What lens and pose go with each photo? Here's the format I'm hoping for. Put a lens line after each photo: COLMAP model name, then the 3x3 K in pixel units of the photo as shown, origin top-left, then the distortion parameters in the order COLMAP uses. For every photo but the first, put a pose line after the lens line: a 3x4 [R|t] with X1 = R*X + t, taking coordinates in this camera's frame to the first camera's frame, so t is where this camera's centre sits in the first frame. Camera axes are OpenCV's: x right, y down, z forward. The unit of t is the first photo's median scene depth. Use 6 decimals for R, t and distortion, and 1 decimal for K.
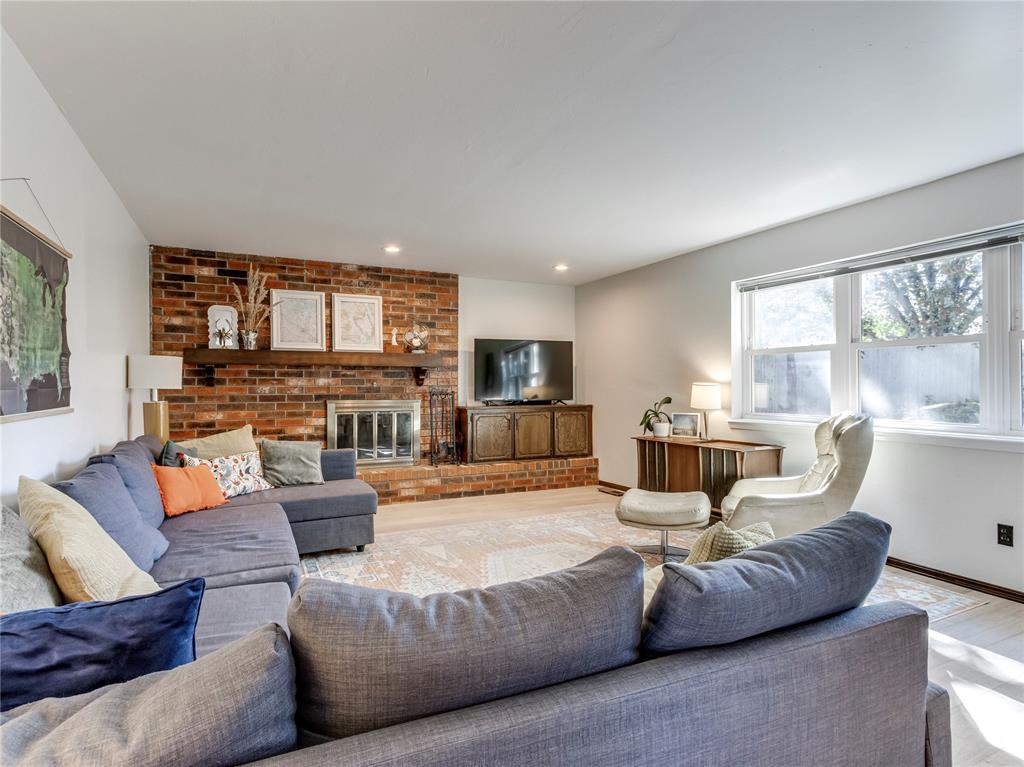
lens RADIAL K [[532.1, 0, 509.4], [0, 532.1, 389.2], [0, 0, 1]] dist [0.002923, -0.000415]
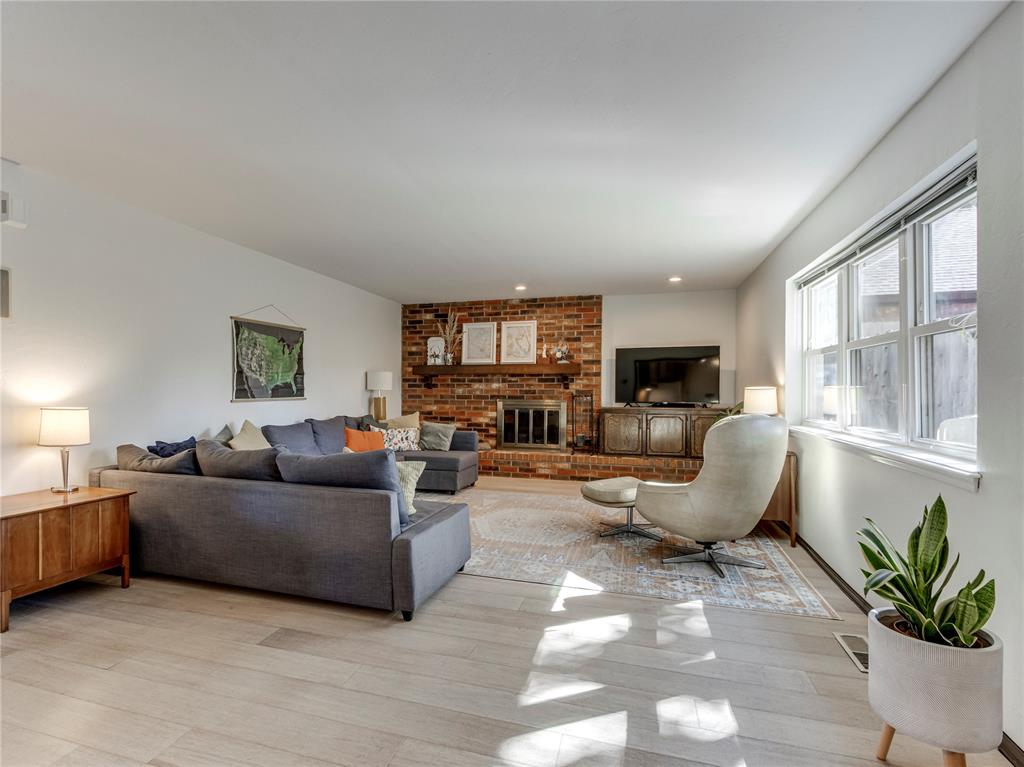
lens RADIAL K [[544.1, 0, 474.6], [0, 544.1, 388.6], [0, 0, 1]] dist [0.002455, 0.000355]
pose [[0.728726, 0.002658, -0.684801, 0.599924], [-0.008657, 0.999948, -0.005330, 0.001539], [0.684751, 0.009813, 0.728711, -0.081805]]
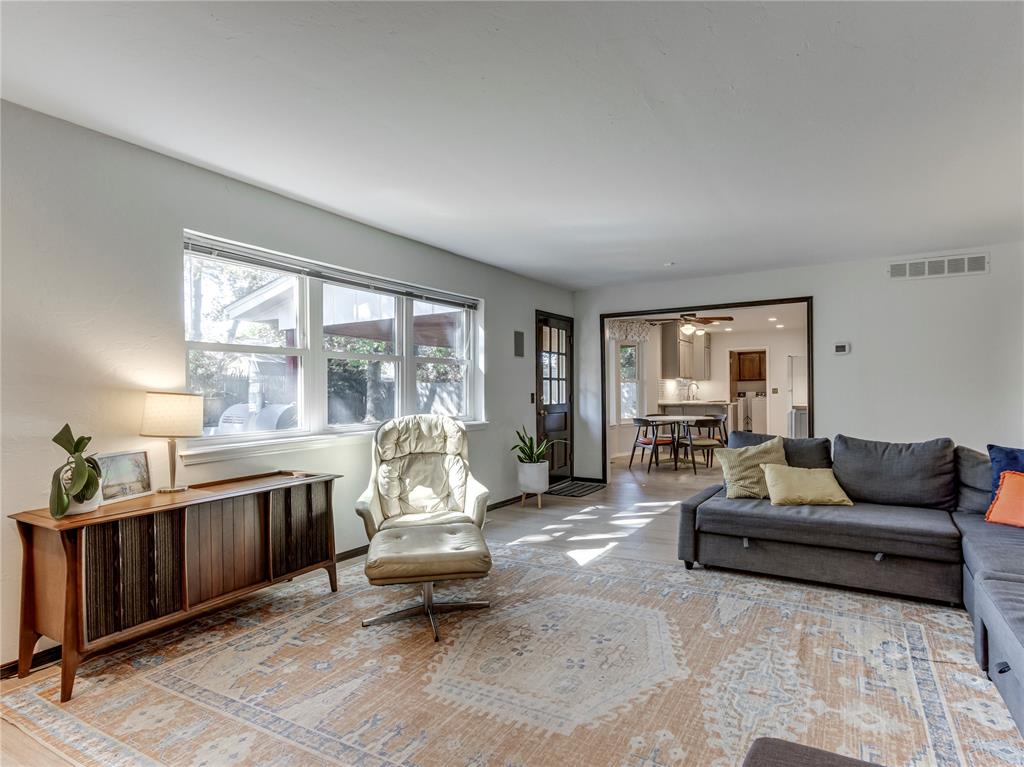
lens RADIAL K [[537.7, 0, 570.1], [0, 537.7, 386.3], [0, 0, 1]] dist [0.005388, 0.000116]
pose [[-0.592495, 0.015188, 0.805431, -0.309644], [0.020313, 0.999786, -0.003910, -0.005085], [-0.805318, 0.014044, -0.592676, 0.890624]]
